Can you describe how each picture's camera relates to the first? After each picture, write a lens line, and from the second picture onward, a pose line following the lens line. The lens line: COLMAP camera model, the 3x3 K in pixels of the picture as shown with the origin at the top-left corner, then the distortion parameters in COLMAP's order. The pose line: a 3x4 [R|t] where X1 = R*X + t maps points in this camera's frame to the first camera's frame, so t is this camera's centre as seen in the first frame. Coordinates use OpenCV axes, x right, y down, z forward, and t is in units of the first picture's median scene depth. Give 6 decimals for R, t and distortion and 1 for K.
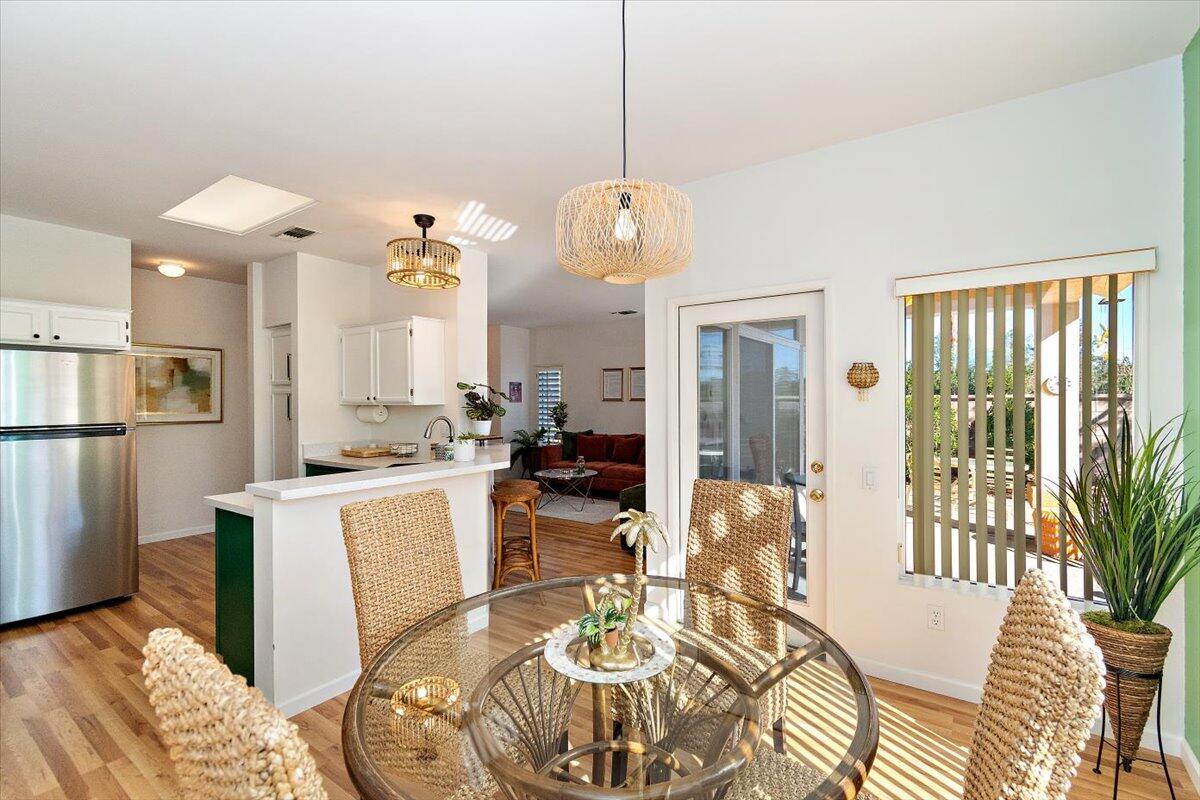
lens RADIAL K [[539.3, 0, 605.1], [0, 539.3, 403.5], [0, 0, 1]] dist [0.005385, 0.000501]
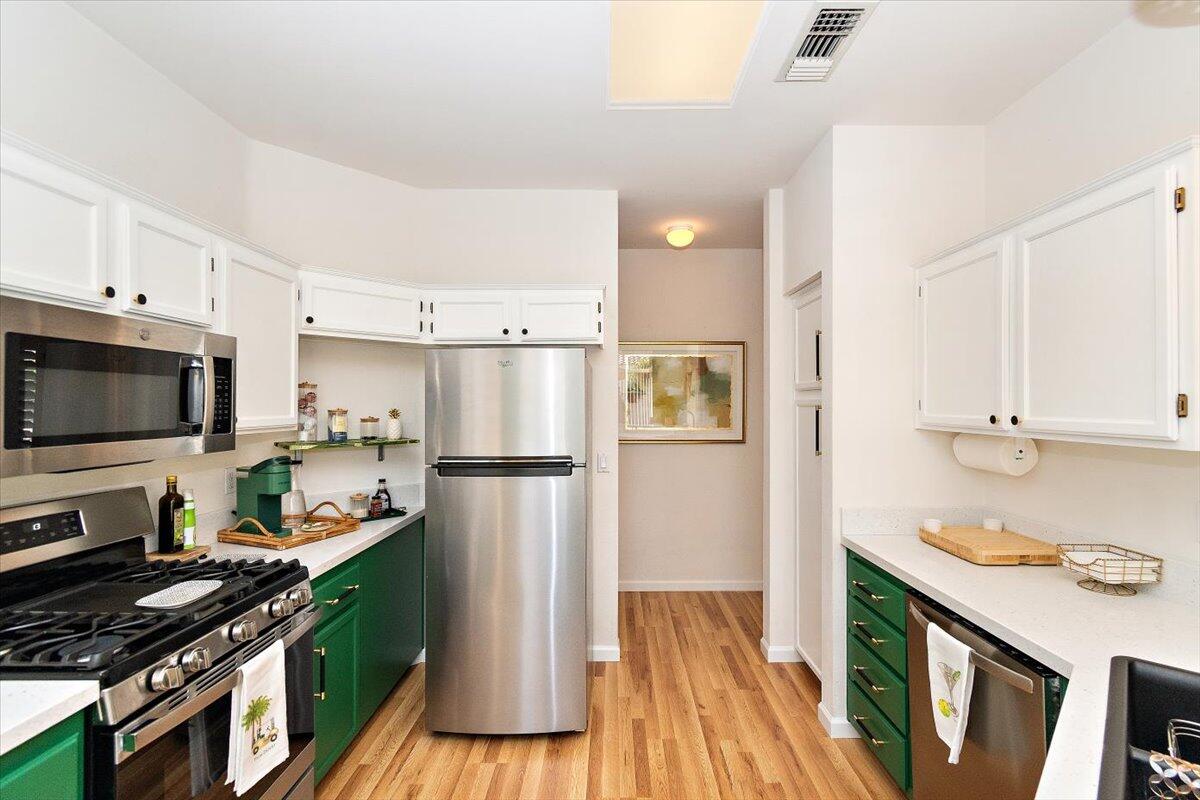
lens RADIAL K [[539.3, 0, 607.1], [0, 539.3, 405.0], [0, 0, 1]] dist [0.005385, 0.000501]
pose [[0.573823, 0.003567, -0.818971, -0.274558], [-0.006985, 0.999975, -0.000539, -0.017583], [0.818949, 0.006030, 0.573834, 0.537808]]
